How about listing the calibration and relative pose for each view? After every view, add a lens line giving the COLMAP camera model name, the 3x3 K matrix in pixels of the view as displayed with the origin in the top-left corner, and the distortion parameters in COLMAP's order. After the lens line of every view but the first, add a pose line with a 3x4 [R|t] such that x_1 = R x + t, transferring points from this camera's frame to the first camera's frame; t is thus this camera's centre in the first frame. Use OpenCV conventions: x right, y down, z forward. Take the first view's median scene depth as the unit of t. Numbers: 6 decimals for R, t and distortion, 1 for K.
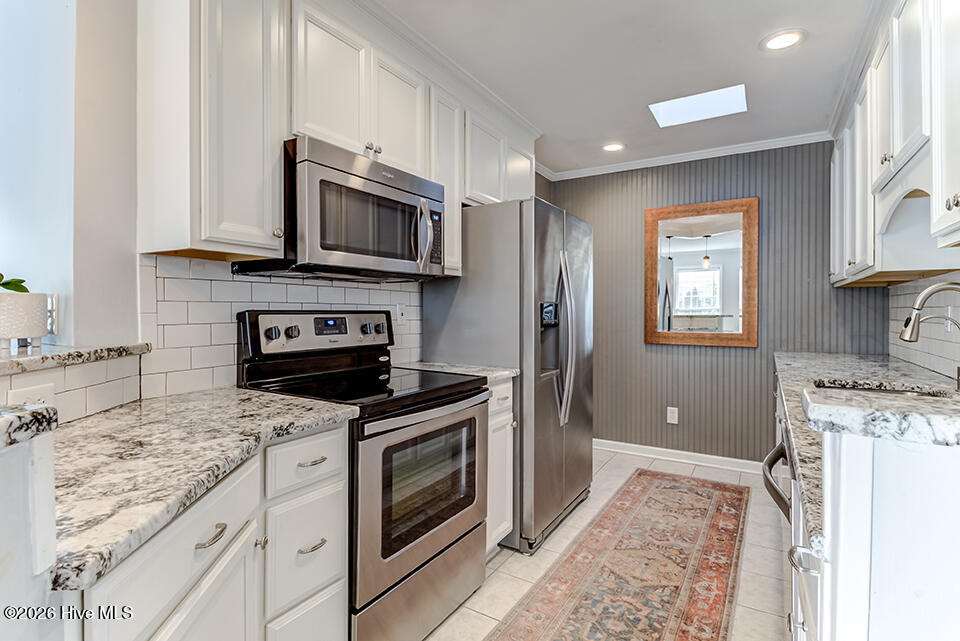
lens RADIAL K [[475.5, 0, 474.9], [0, 475.5, 315.4], [0, 0, 1]] dist [0.010573, -0.011415]
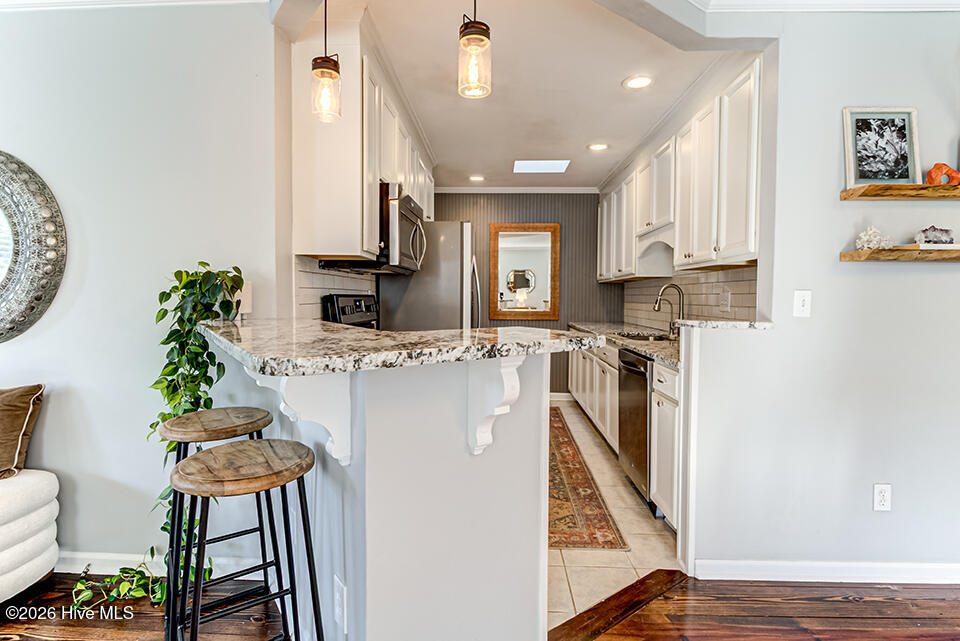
lens RADIAL K [[475.5, 0, 485.4], [0, 475.5, 314.4], [0, 0, 1]] dist [0.010573, -0.011415]
pose [[0.865674, -0.012810, 0.500444, -0.677874], [-0.002585, 0.999545, 0.030058, 0.004464], [-0.500602, -0.027314, 0.865247, -0.391136]]
